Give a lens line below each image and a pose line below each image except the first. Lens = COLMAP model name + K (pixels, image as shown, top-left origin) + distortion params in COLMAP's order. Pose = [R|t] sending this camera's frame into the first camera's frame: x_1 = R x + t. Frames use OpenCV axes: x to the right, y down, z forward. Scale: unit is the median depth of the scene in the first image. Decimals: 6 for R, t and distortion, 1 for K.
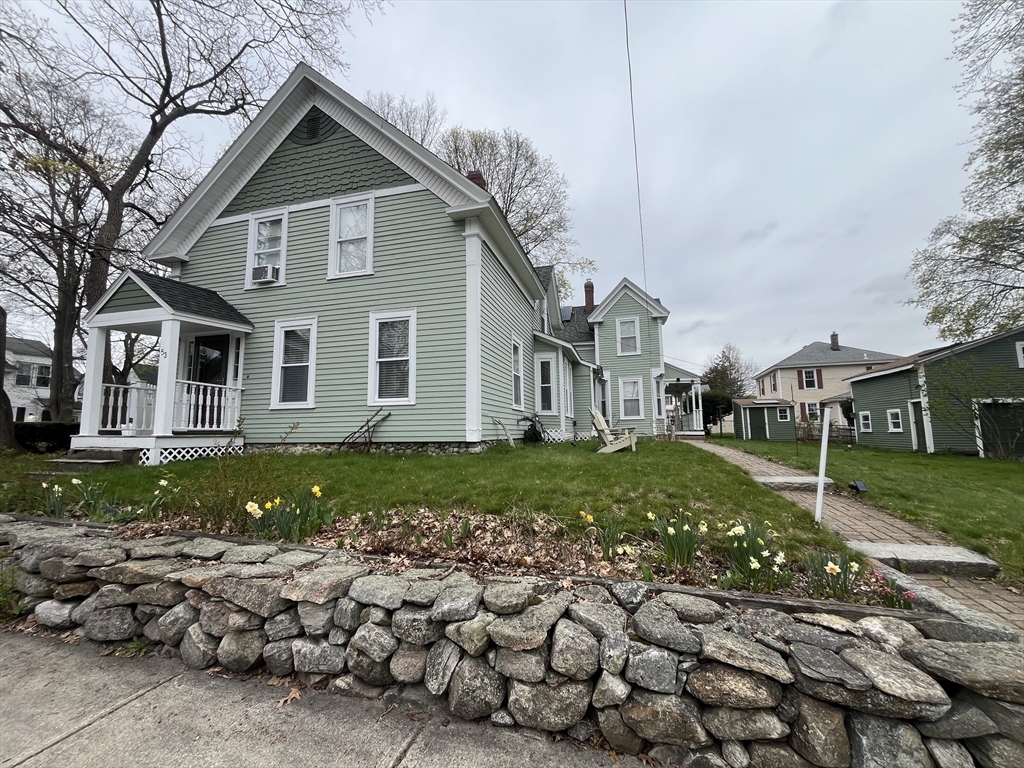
lens RADIAL K [[413.8, 0, 512.0], [0, 413.8, 384.0], [0, 0, 1]] dist [-0.005044, 0.000198]
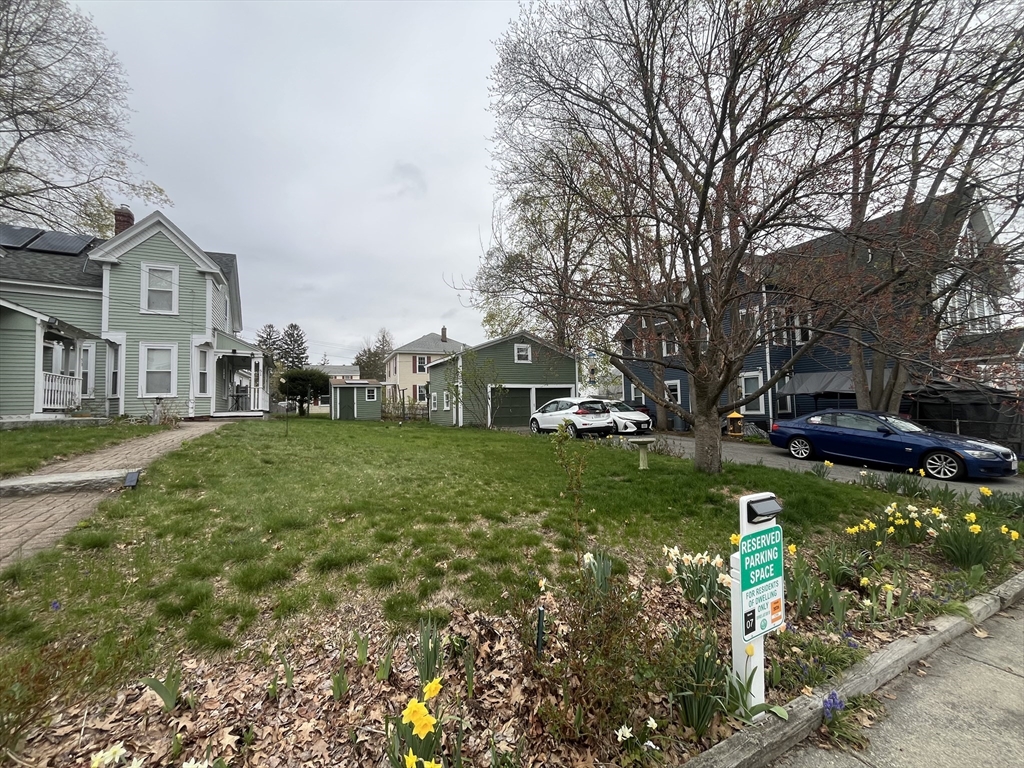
lens RADIAL K [[413.8, 0, 512.0], [0, 413.8, 384.0], [0, 0, 1]] dist [-0.005044, 0.000198]
pose [[0.732441, 0.031312, 0.680110, 0.491056], [-0.063453, 0.997733, 0.022401, 0.002498], [-0.677867, -0.059563, 0.732768, -0.027139]]
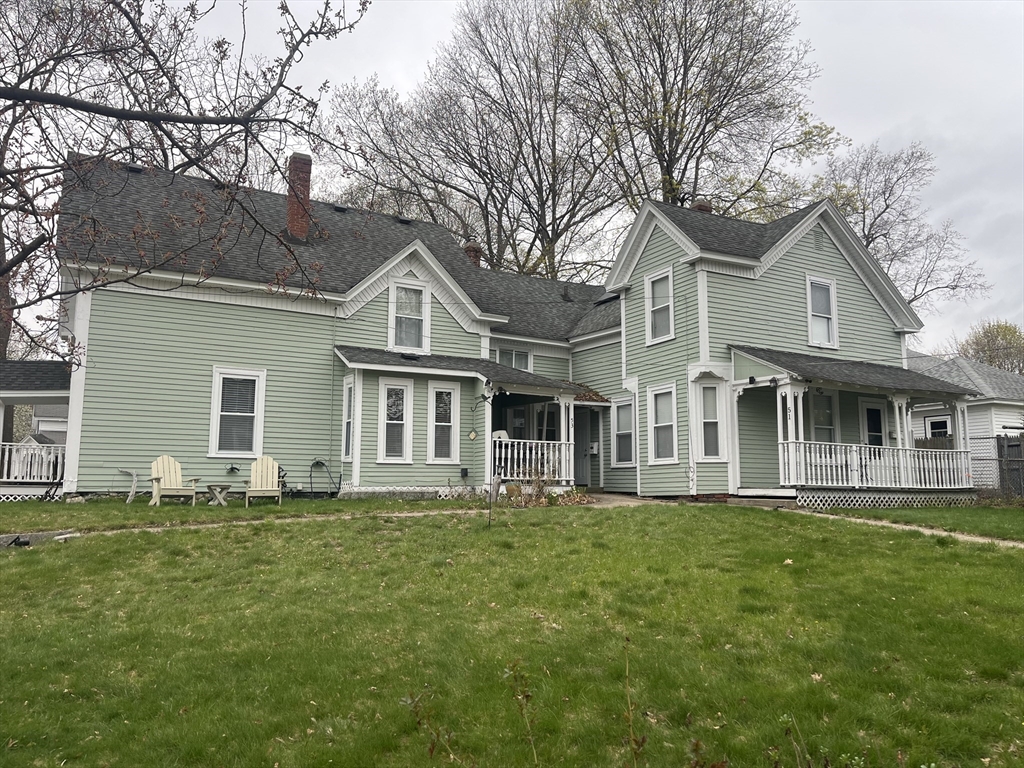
lens RADIAL K [[776.4, 0, 519.8], [0, 776.4, 388.0], [0, 0, 1]] dist [0.075182, -0.105339]
pose [[0.699191, -0.084979, -0.709866, 1.716890], [0.071969, 0.996233, -0.048374, 0.046516], [0.711303, -0.017266, 0.702673, 0.343184]]
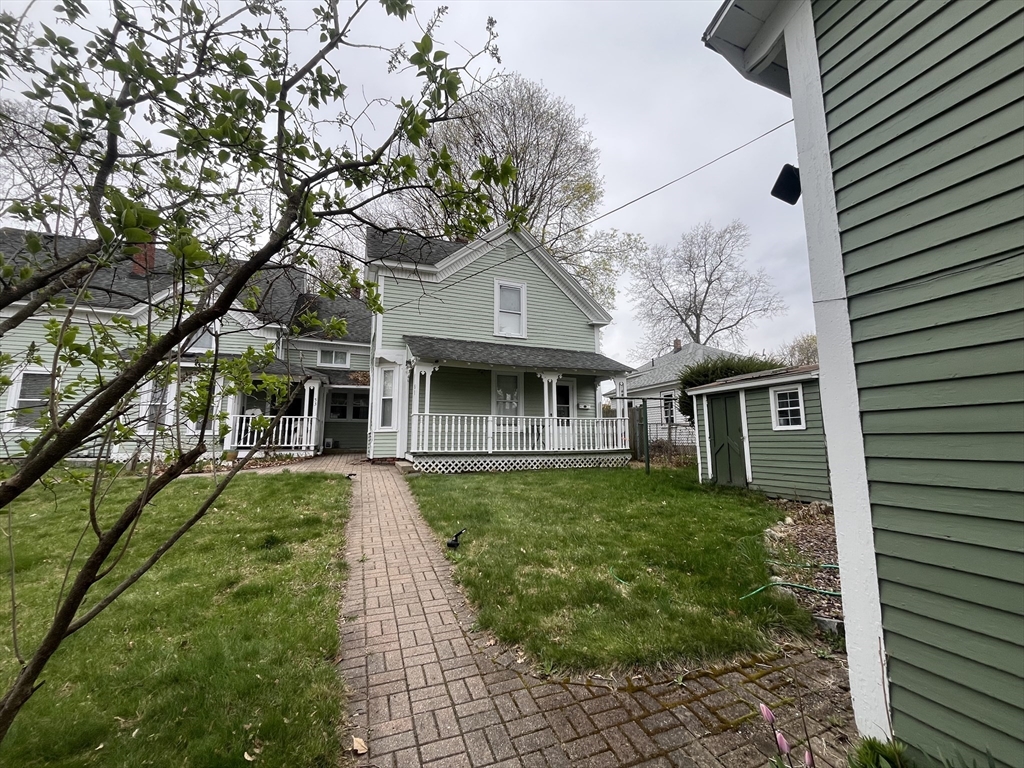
lens RADIAL K [[413.8, 0, 512.0], [0, 413.8, 384.0], [0, 0, 1]] dist [-0.005044, 0.000198]
pose [[0.594119, -0.101049, -0.798005, 1.890689], [0.090000, 0.994199, -0.058887, 0.131491], [0.799326, -0.036835, 0.599768, 1.547423]]
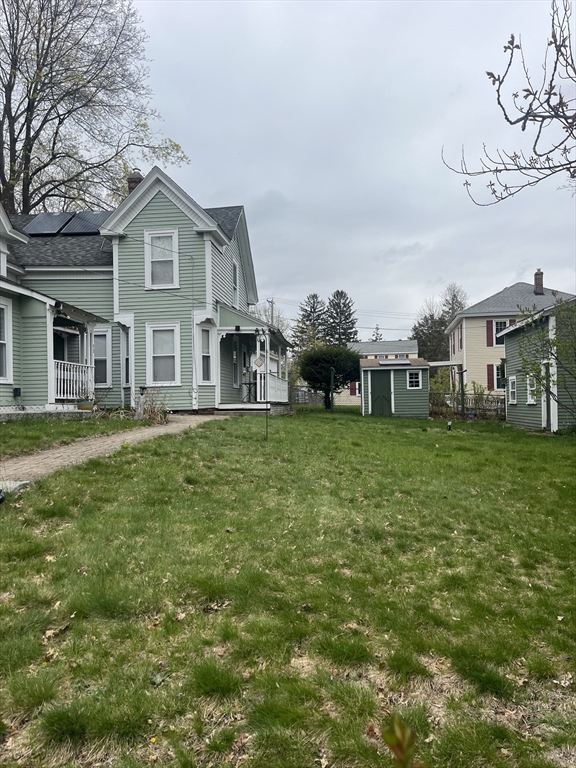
lens RADIAL K [[582.3, 0, 292.3], [0, 582.3, 387.6], [0, 0, 1]] dist [0.075182, -0.105339]
pose [[0.985851, 0.001300, 0.167621, 0.661629], [-0.015896, 0.996189, 0.085760, 0.006804], [-0.166871, -0.087211, 0.982114, 0.071842]]
